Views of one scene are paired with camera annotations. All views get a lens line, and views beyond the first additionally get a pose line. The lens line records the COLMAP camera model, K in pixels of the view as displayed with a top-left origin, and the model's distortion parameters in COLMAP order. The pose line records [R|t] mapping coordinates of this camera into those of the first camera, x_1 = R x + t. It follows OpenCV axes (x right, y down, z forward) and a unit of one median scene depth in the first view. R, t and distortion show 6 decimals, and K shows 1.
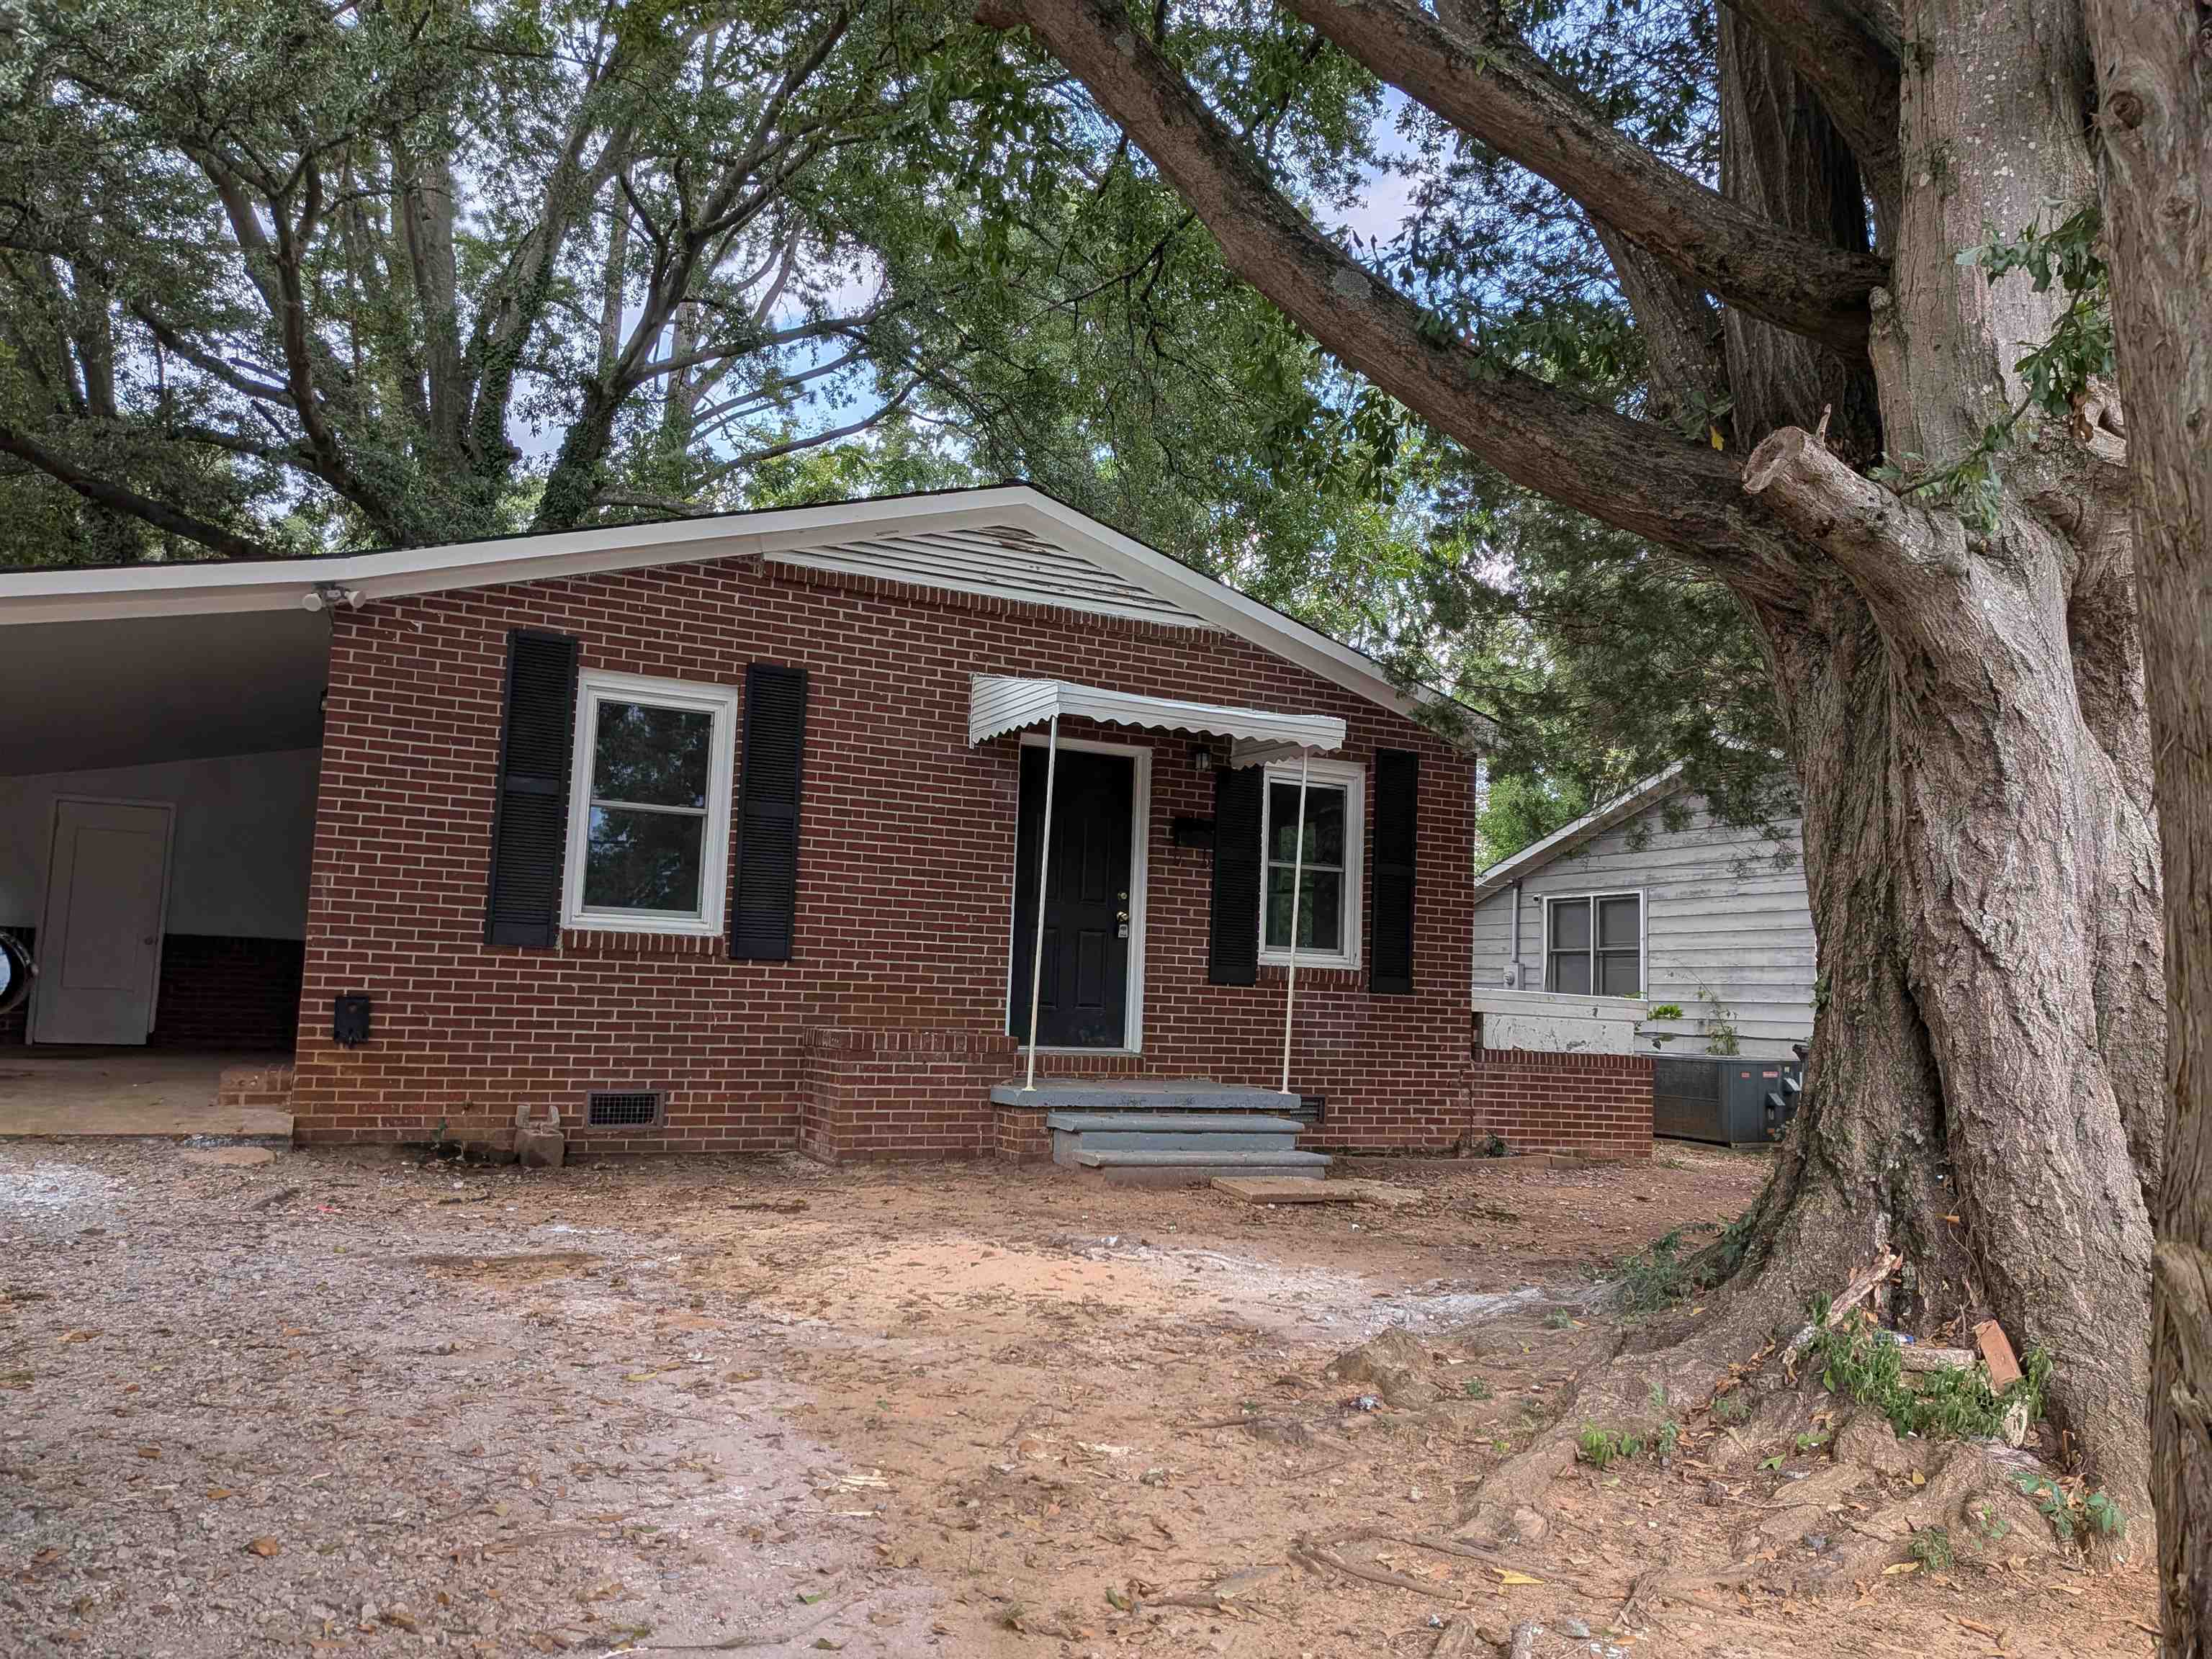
lens RADIAL K [[1611.6, 0, 1163.3], [0, 1611.6, 836.9], [0, 0, 1]] dist [0.110716, -0.207693]
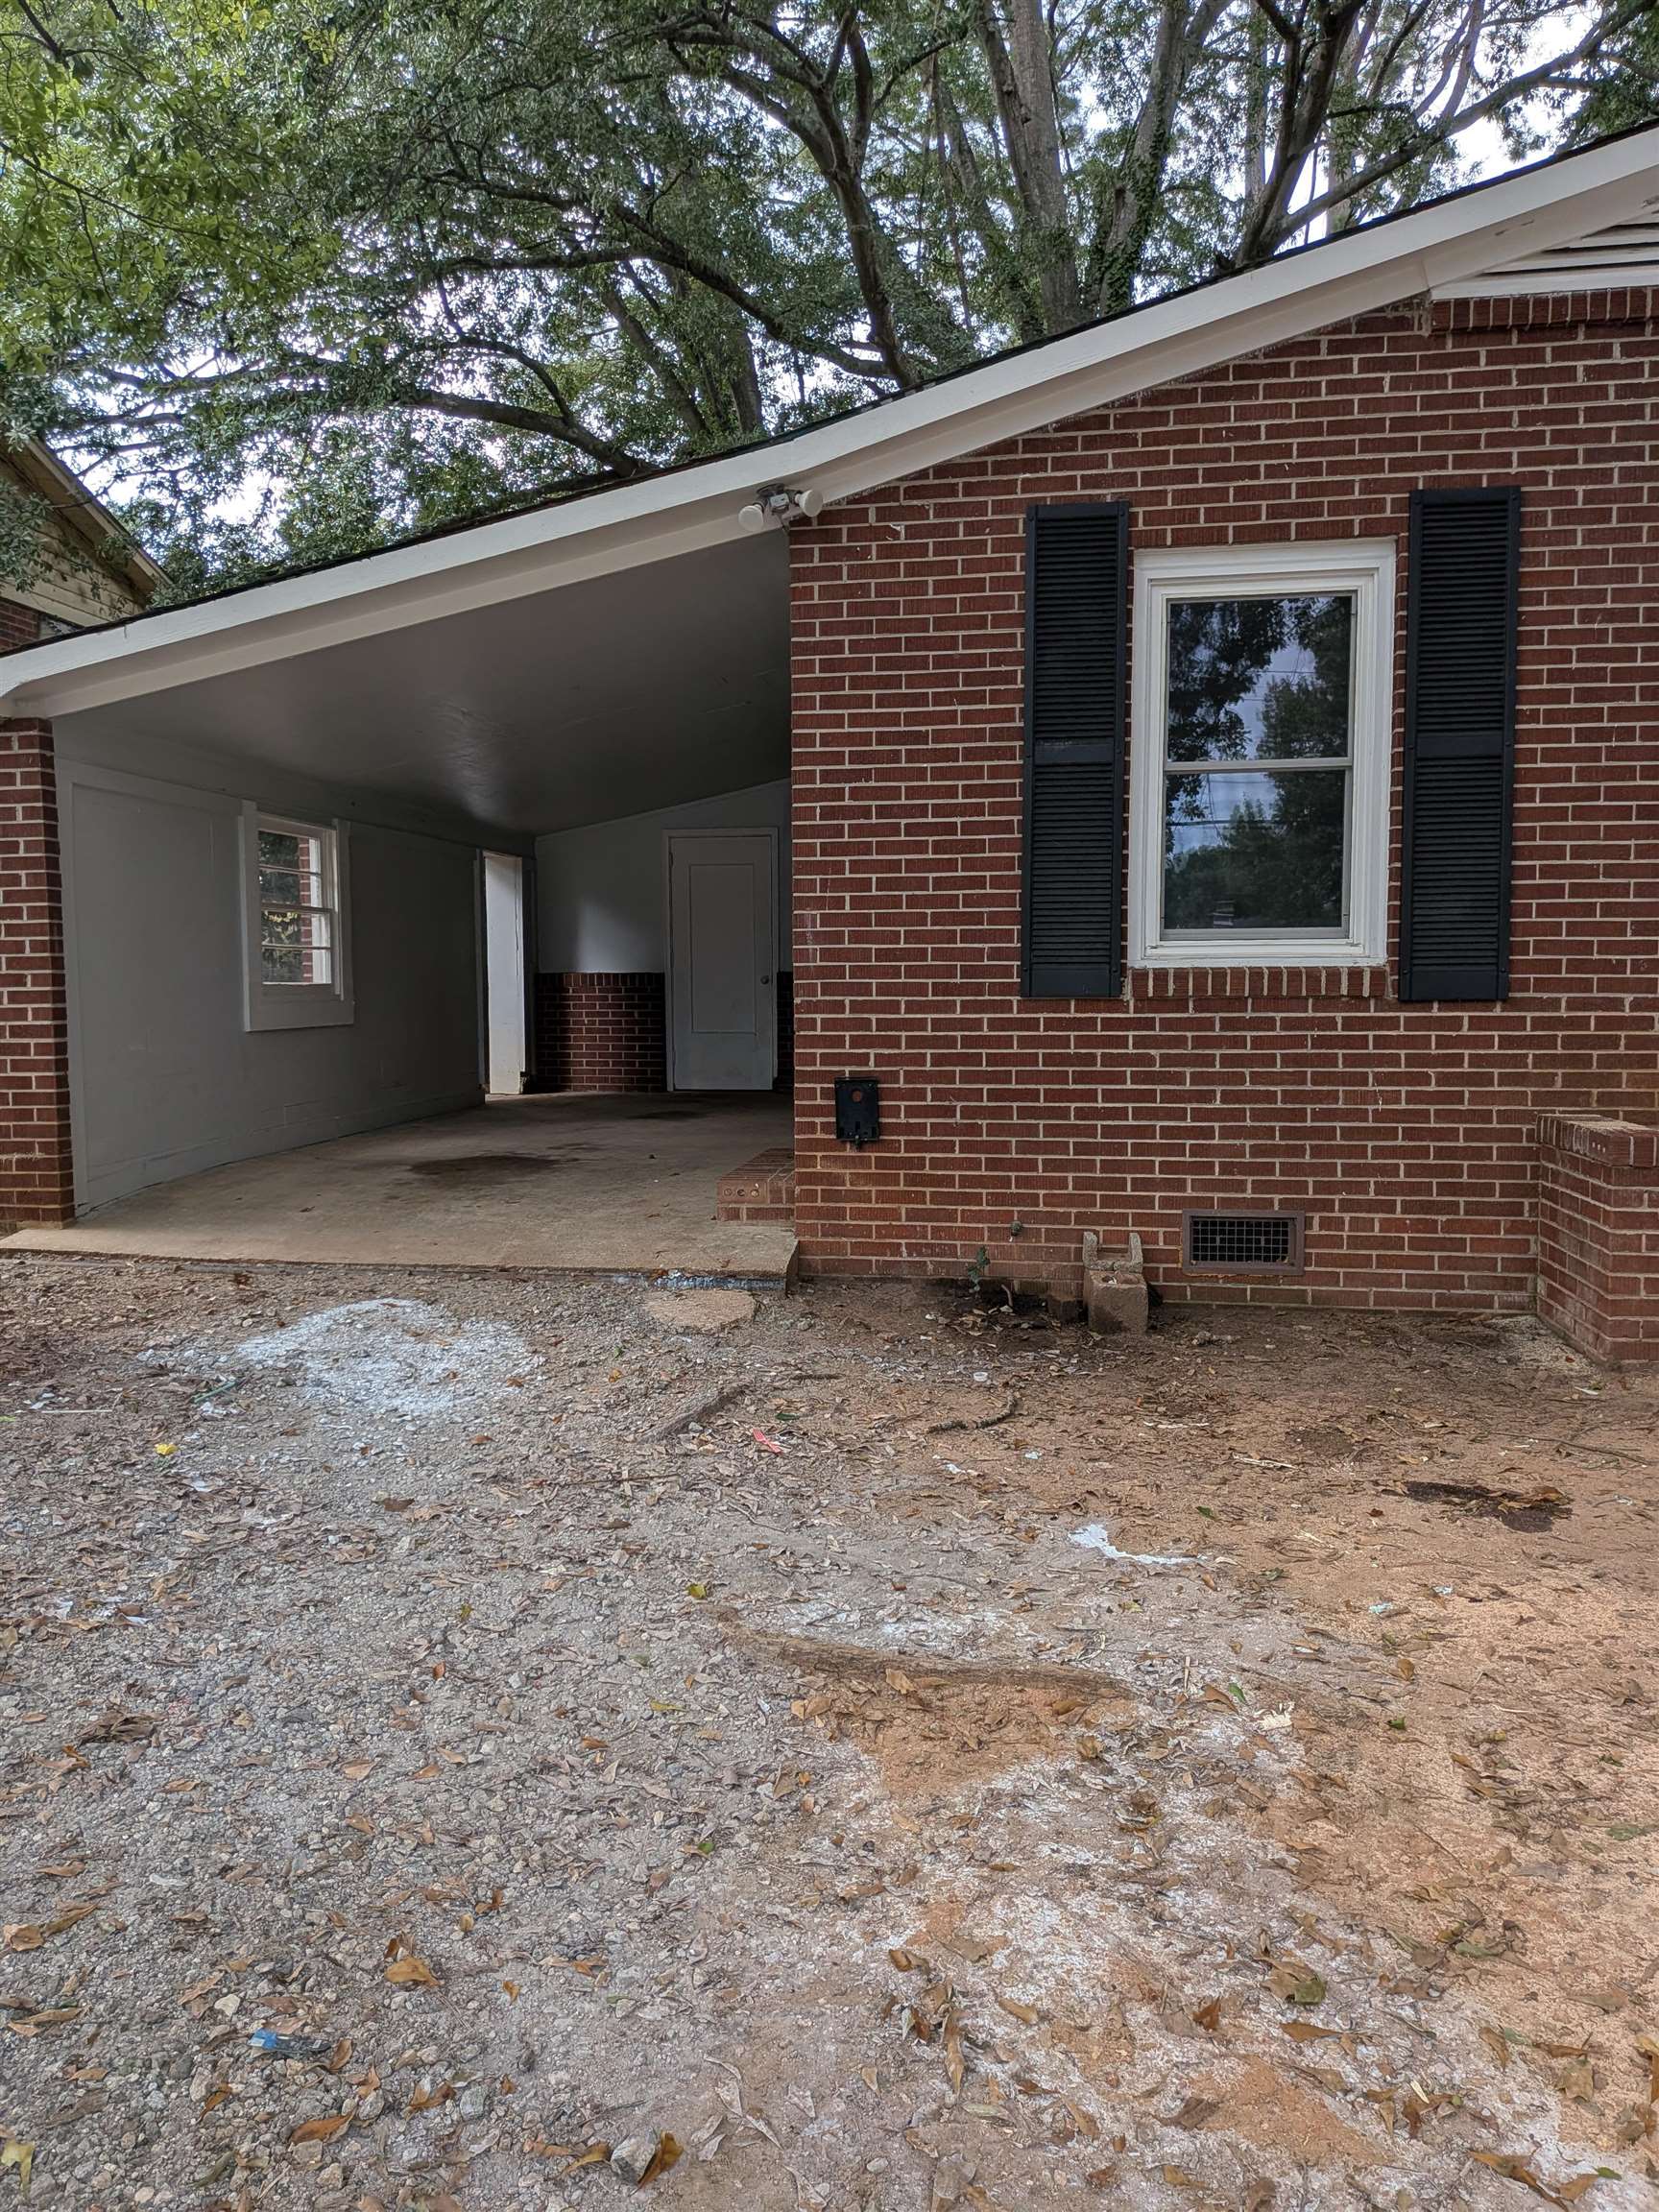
lens RADIAL K [[1611.6, 0, 774.8], [0, 1611.6, 1090.0], [0, 0, 1]] dist [0.110716, -0.207693]
pose [[0.798154, 0.003398, -0.602444, -0.088676], [0.097656, 0.986029, 0.134942, 0.002484], [0.594486, -0.166536, 0.786672, 0.387182]]
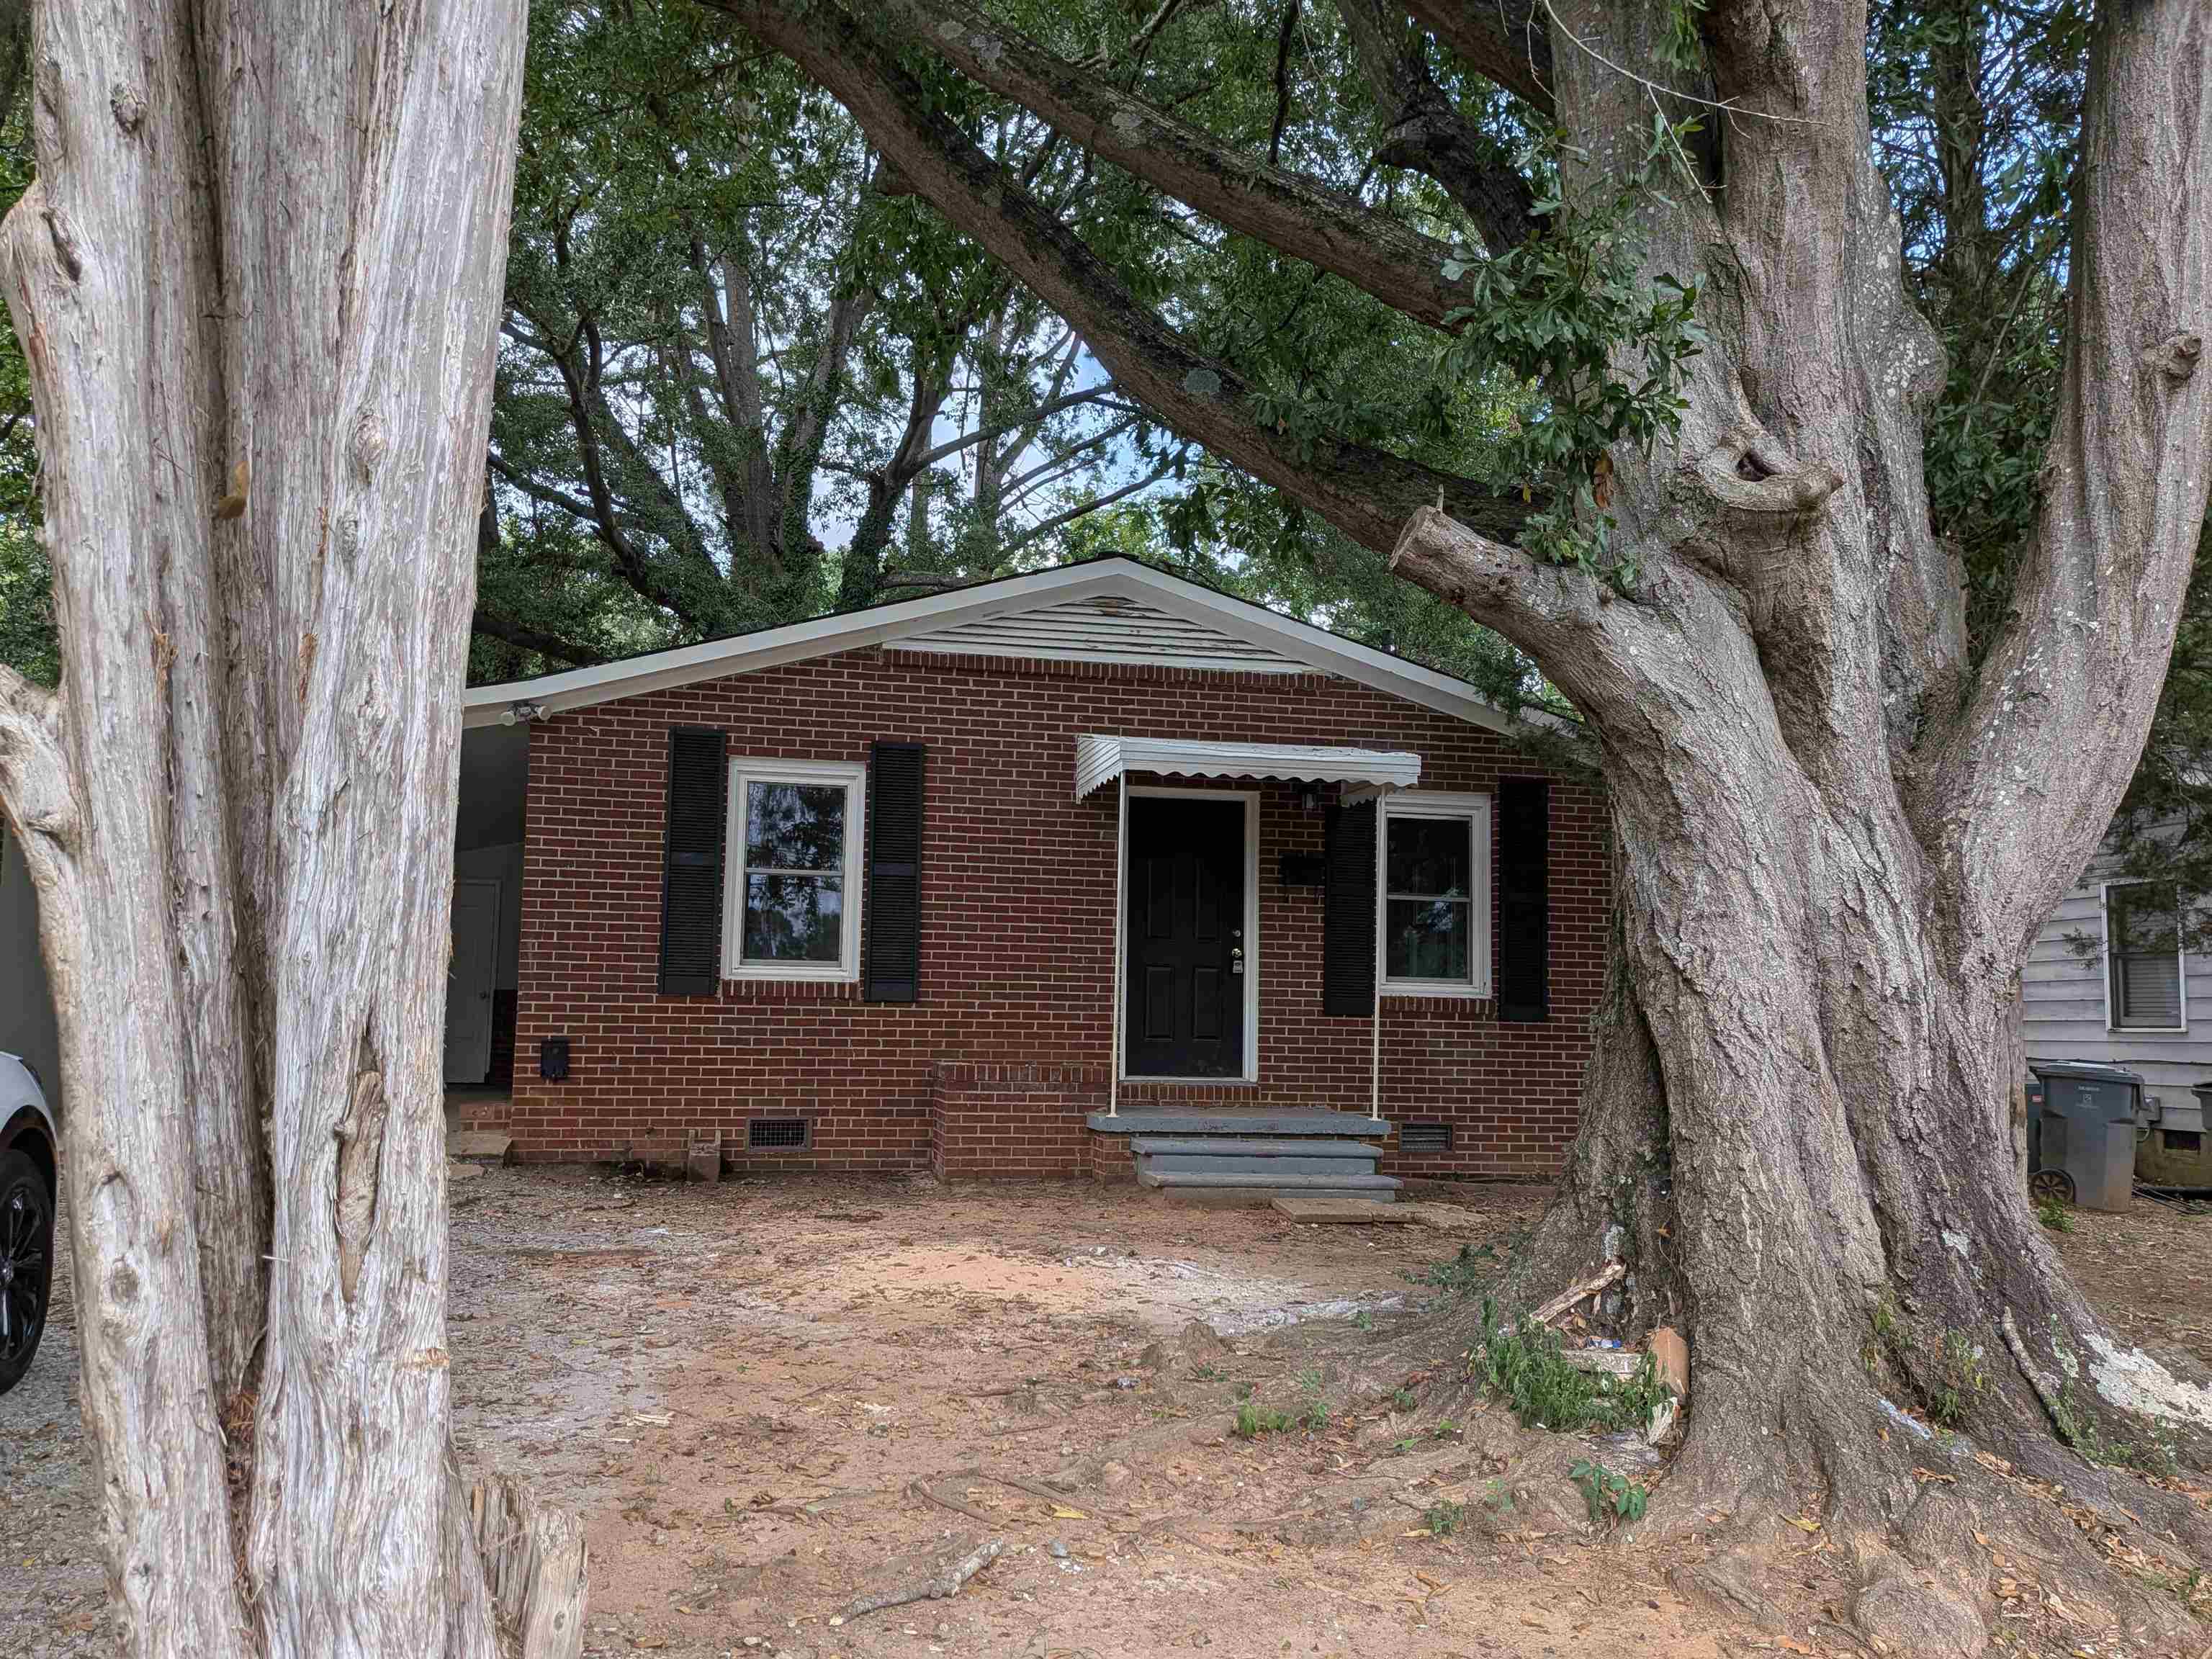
lens RADIAL K [[1621.1, 0, 1100.4], [0, 1621.1, 878.3], [0, 0, 1]] dist [0.116121, -0.232219]
pose [[0.961564, -0.042818, -0.271221, 0.211621], [0.044714, 0.999000, 0.000810, -0.005263], [0.270915, -0.012906, 0.962517, -0.054912]]
